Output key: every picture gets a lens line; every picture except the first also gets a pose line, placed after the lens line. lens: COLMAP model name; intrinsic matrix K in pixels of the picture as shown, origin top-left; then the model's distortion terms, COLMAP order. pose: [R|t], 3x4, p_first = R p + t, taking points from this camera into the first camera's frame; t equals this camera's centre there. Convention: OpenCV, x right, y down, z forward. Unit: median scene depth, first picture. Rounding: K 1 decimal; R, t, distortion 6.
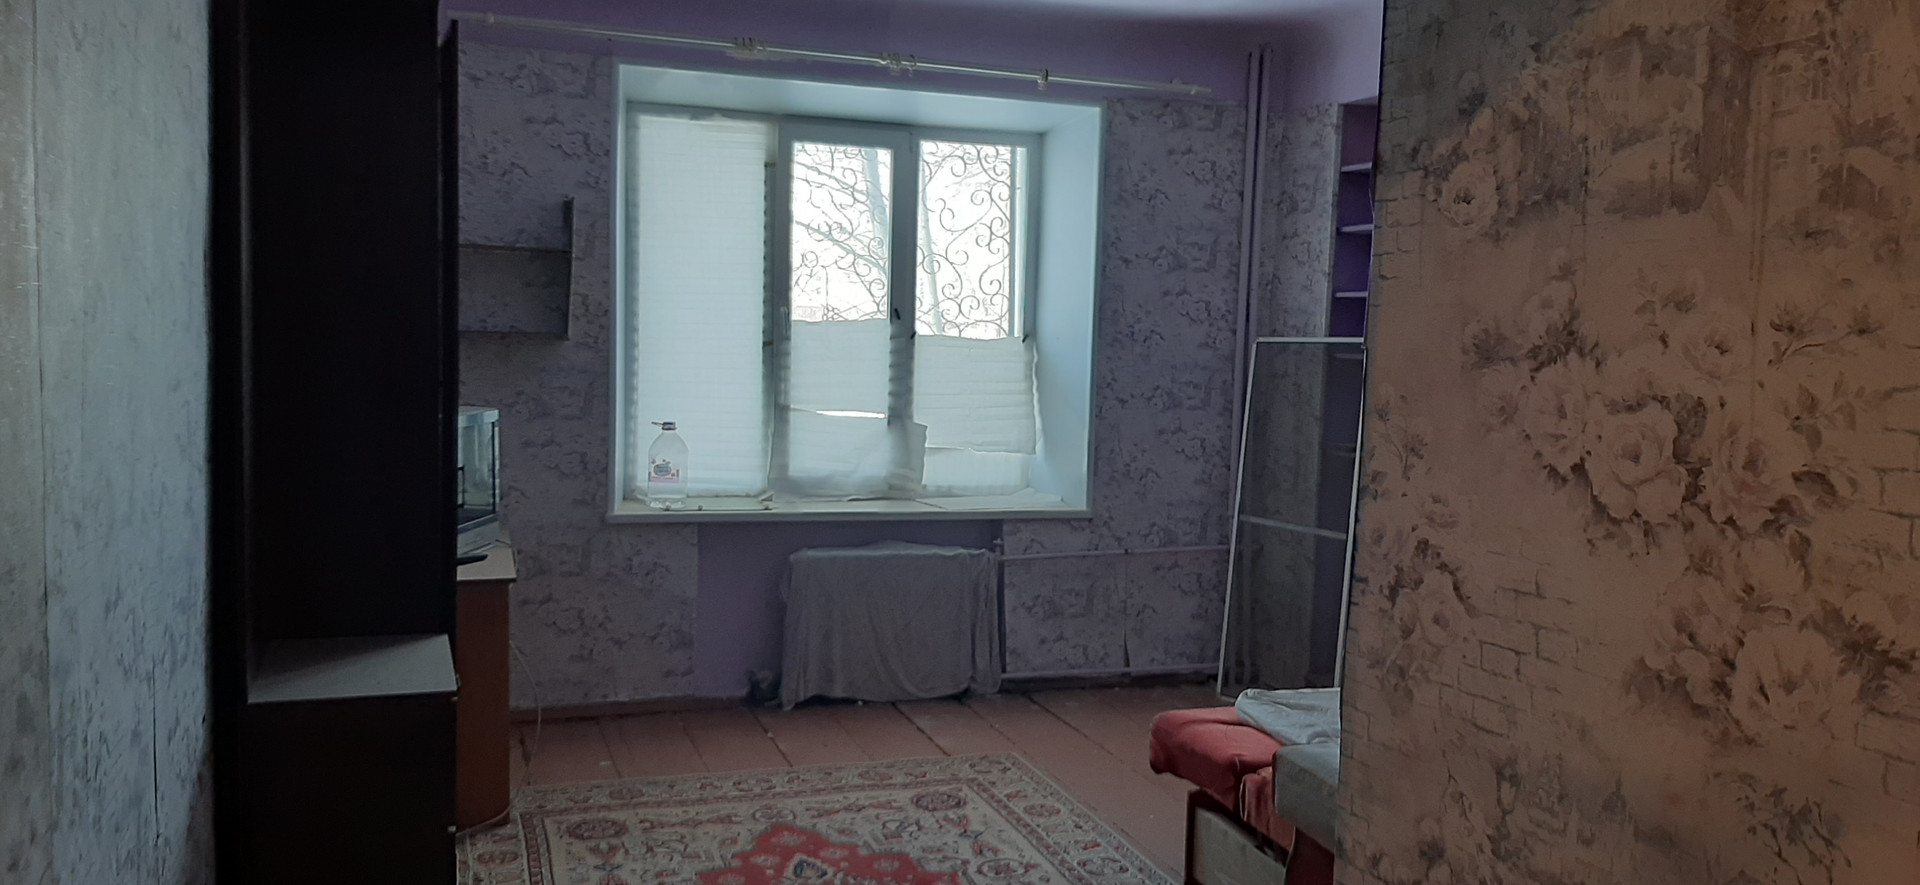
lens RADIAL K [[1453.8, 0, 909.3], [0, 1453.8, 444.3], [0, 0, 1]] dist [0.054686, -0.132724]
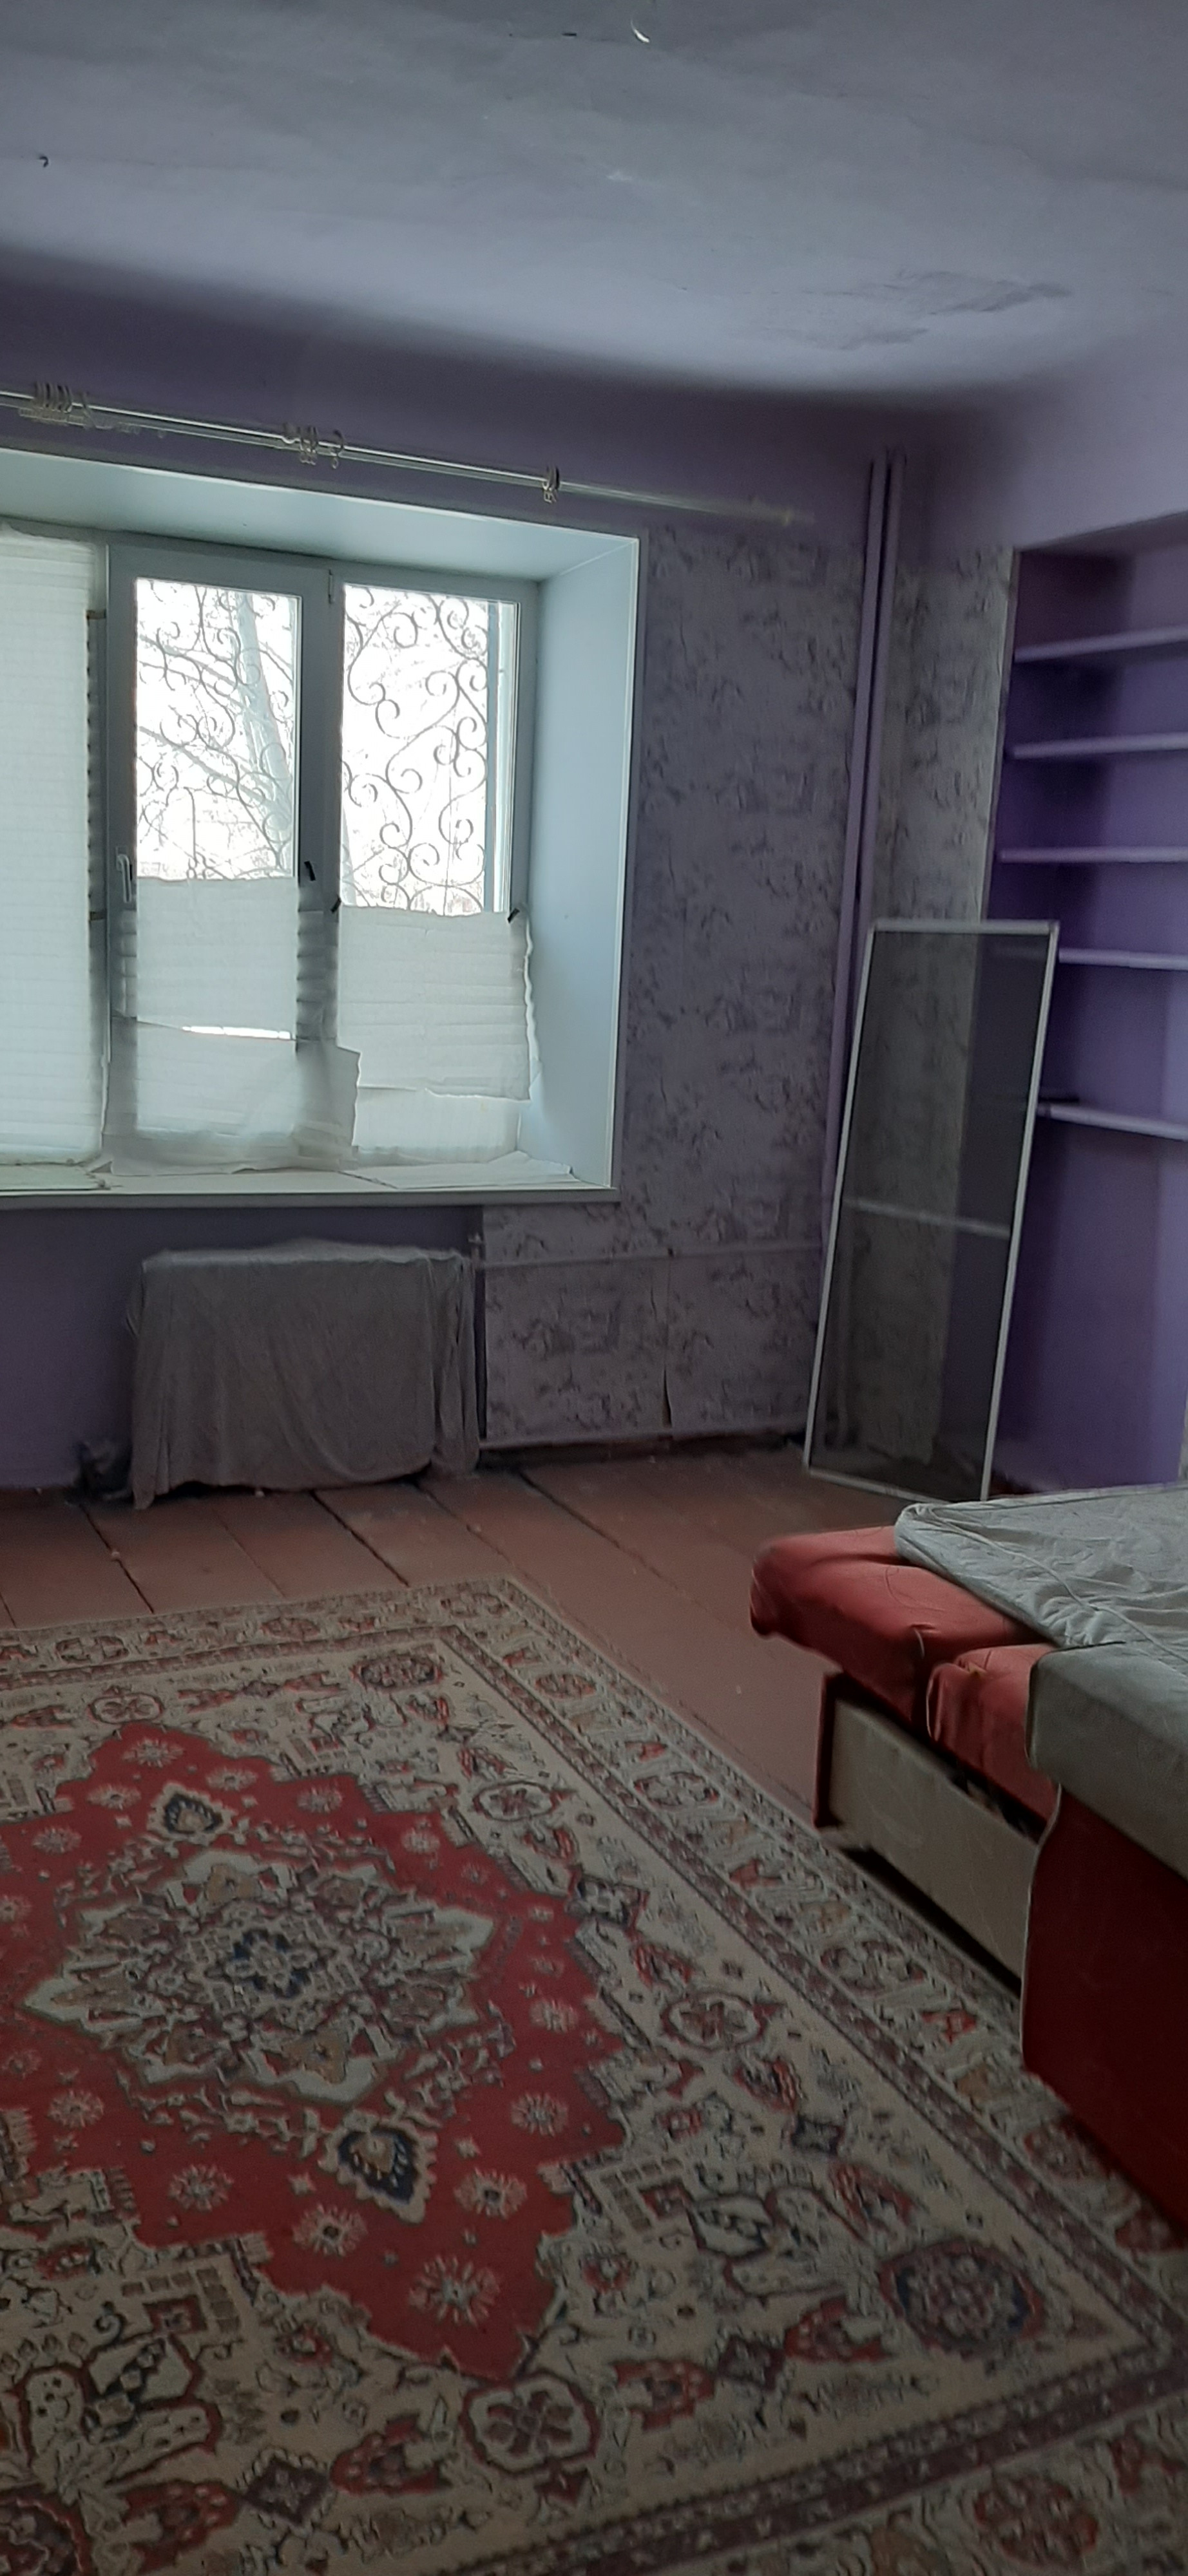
lens RADIAL K [[2043.9, 0, 586.9], [0, 2043.9, 1310.3], [0, 0, 1]] dist [0.063266, -0.169644]
pose [[0.990714, -0.006749, 0.135793, -0.012386], [-0.009257, 0.993101, 0.116896, -0.006998], [-0.135645, -0.117067, 0.983817, 0.106494]]
